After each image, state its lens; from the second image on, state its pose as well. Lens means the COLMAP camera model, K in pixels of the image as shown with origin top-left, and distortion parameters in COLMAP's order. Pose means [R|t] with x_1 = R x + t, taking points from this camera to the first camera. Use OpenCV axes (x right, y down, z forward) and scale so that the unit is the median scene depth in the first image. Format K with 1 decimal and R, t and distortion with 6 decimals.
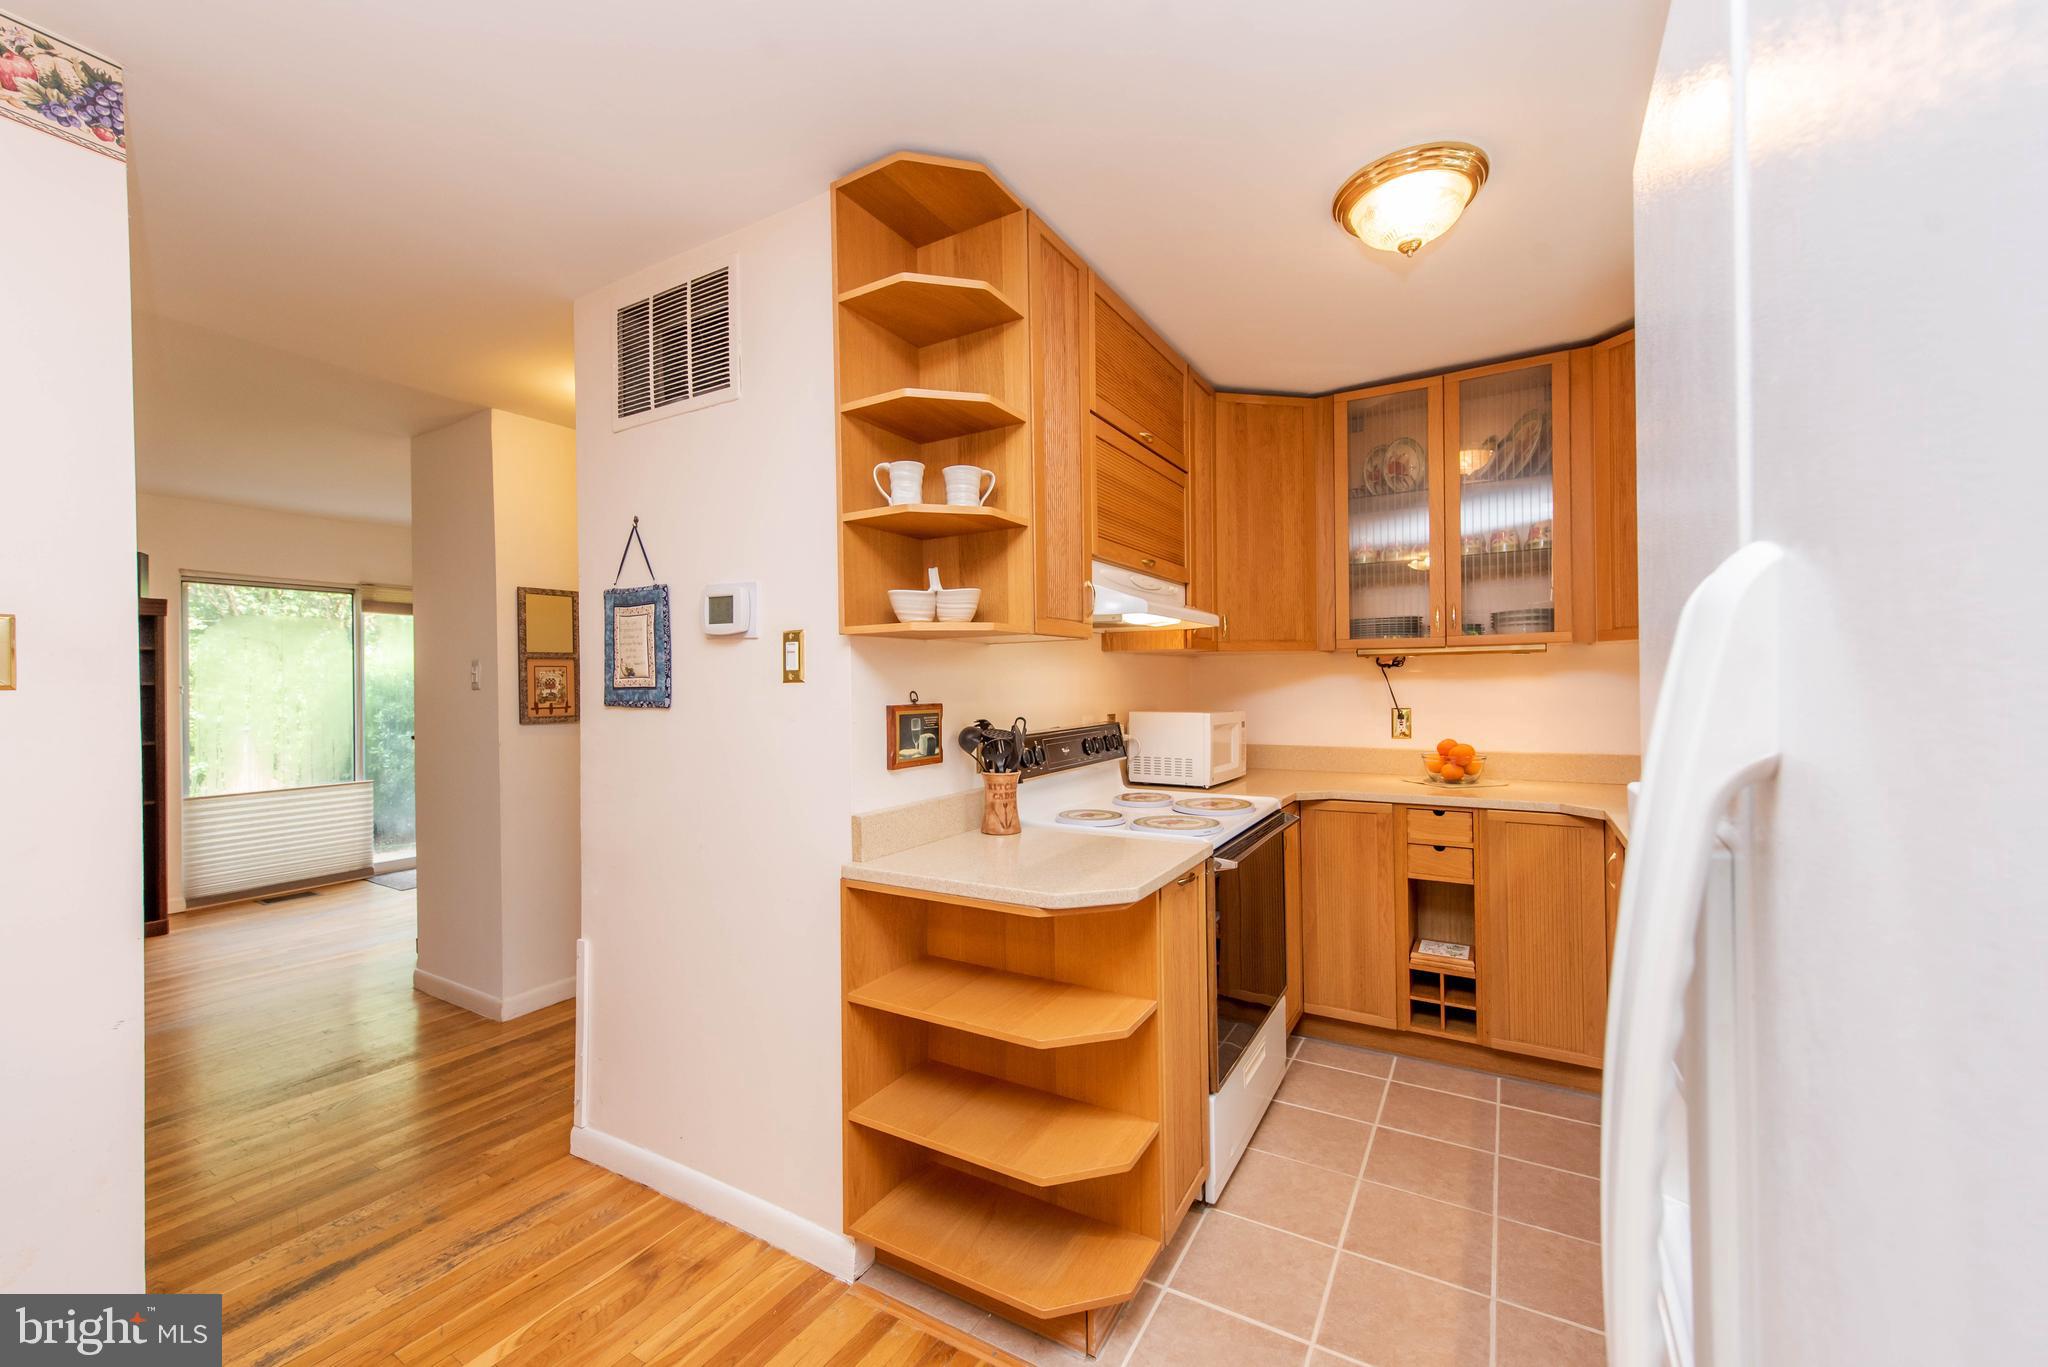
lens RADIAL K [[804.5, 0, 1029.8], [0, 804.5, 683.0], [0, 0, 1]] dist [0.013024, -0.002623]
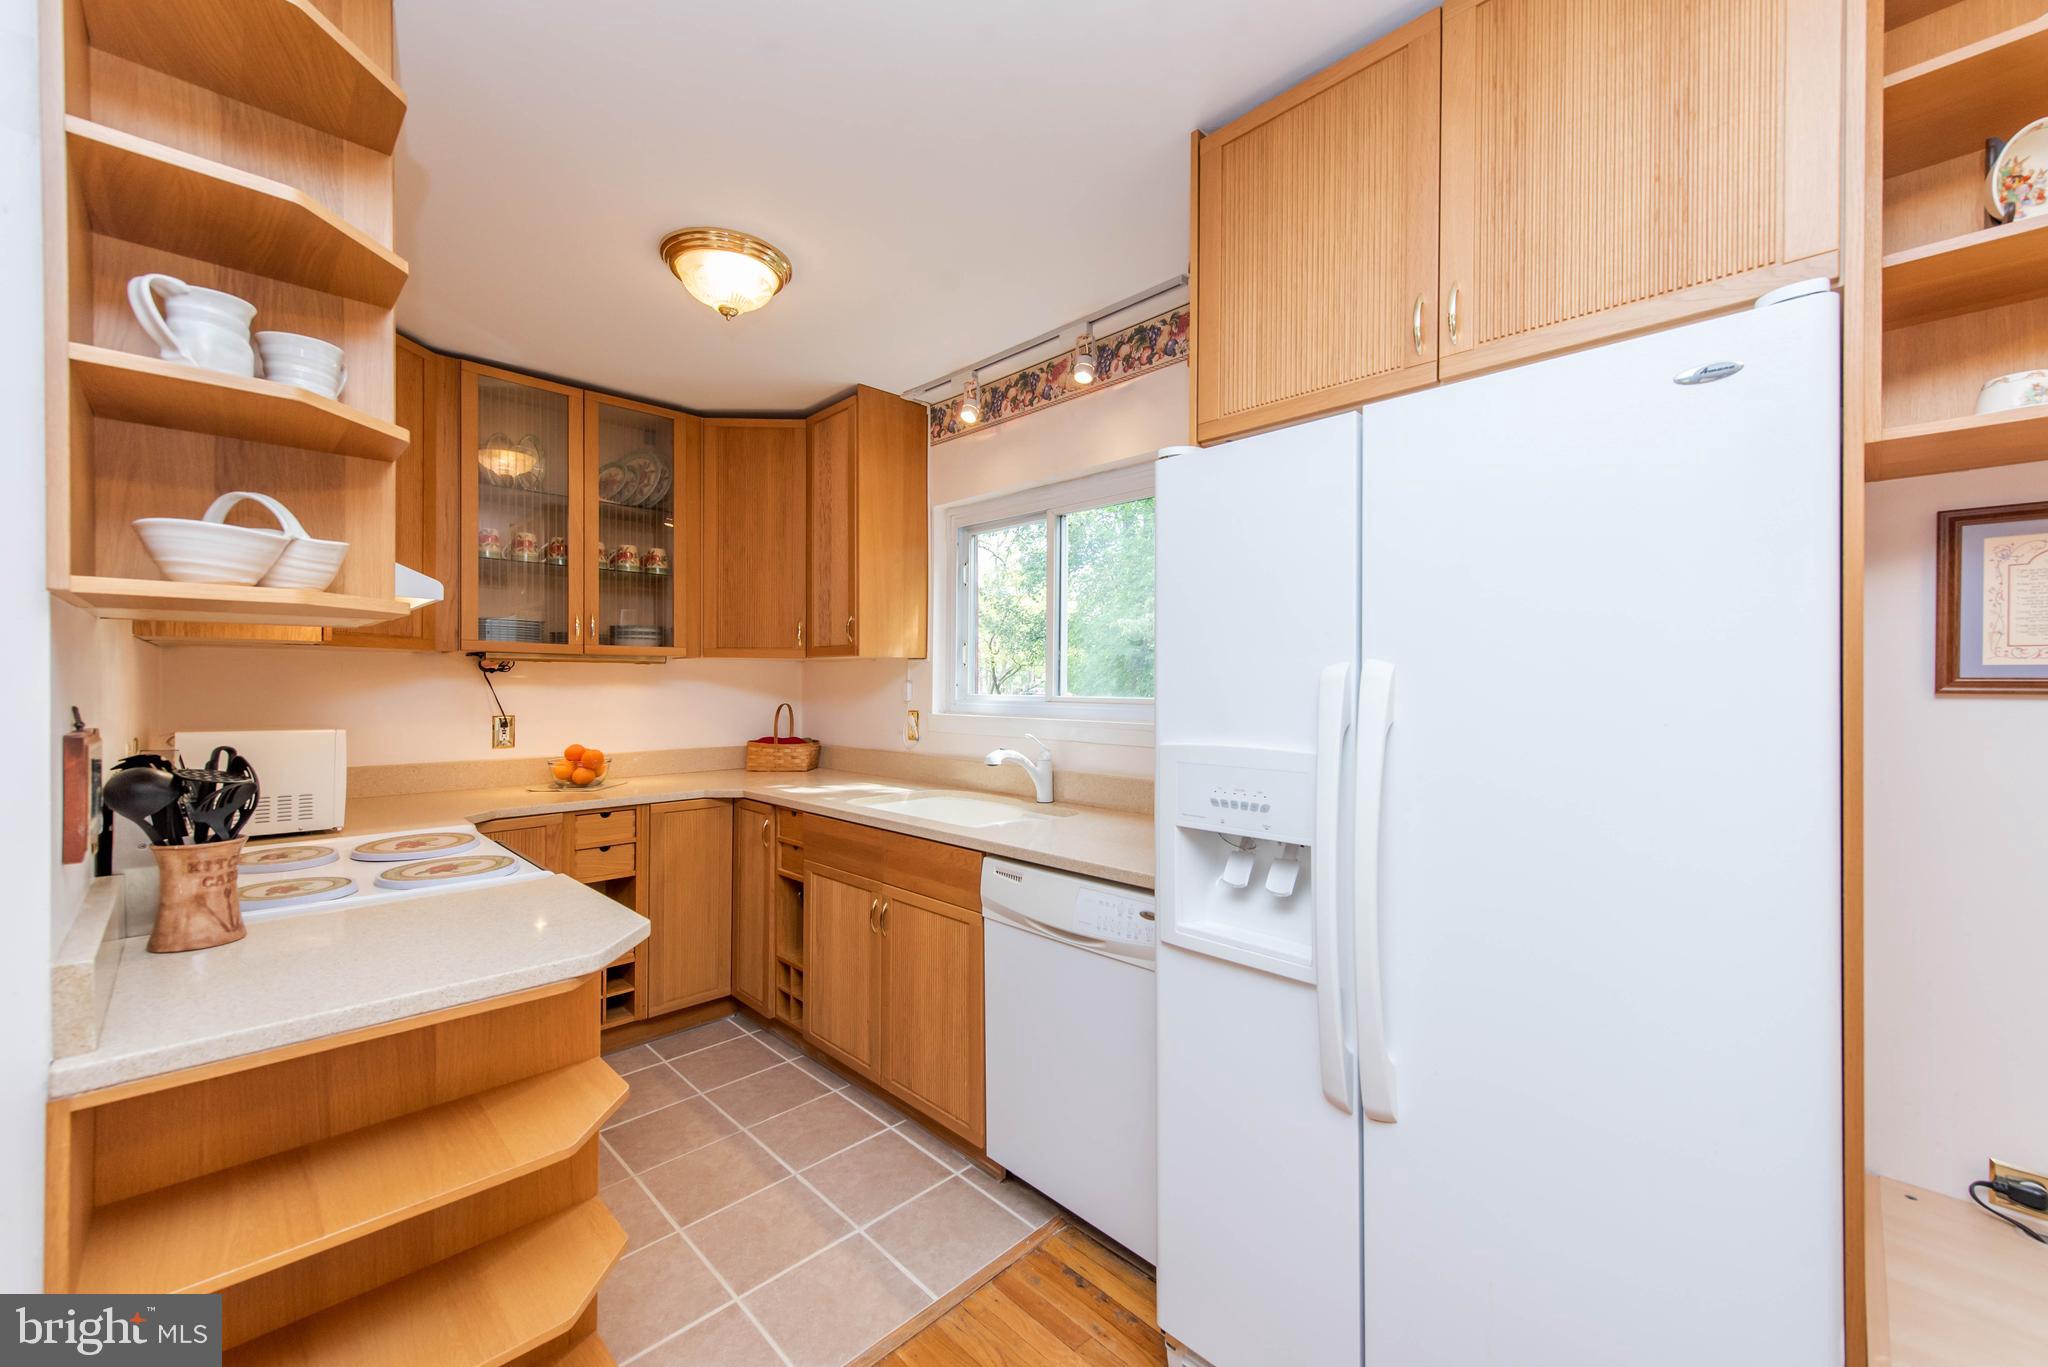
lens RADIAL K [[804.5, 0, 1032.5], [0, 804.5, 681.6], [0, 0, 1]] dist [0.013024, -0.002623]
pose [[0.243871, 0.016210, 0.969672, -0.388353], [-0.012524, 0.999830, -0.013564, -0.004384], [-0.969727, -0.008836, 0.244033, 0.219206]]
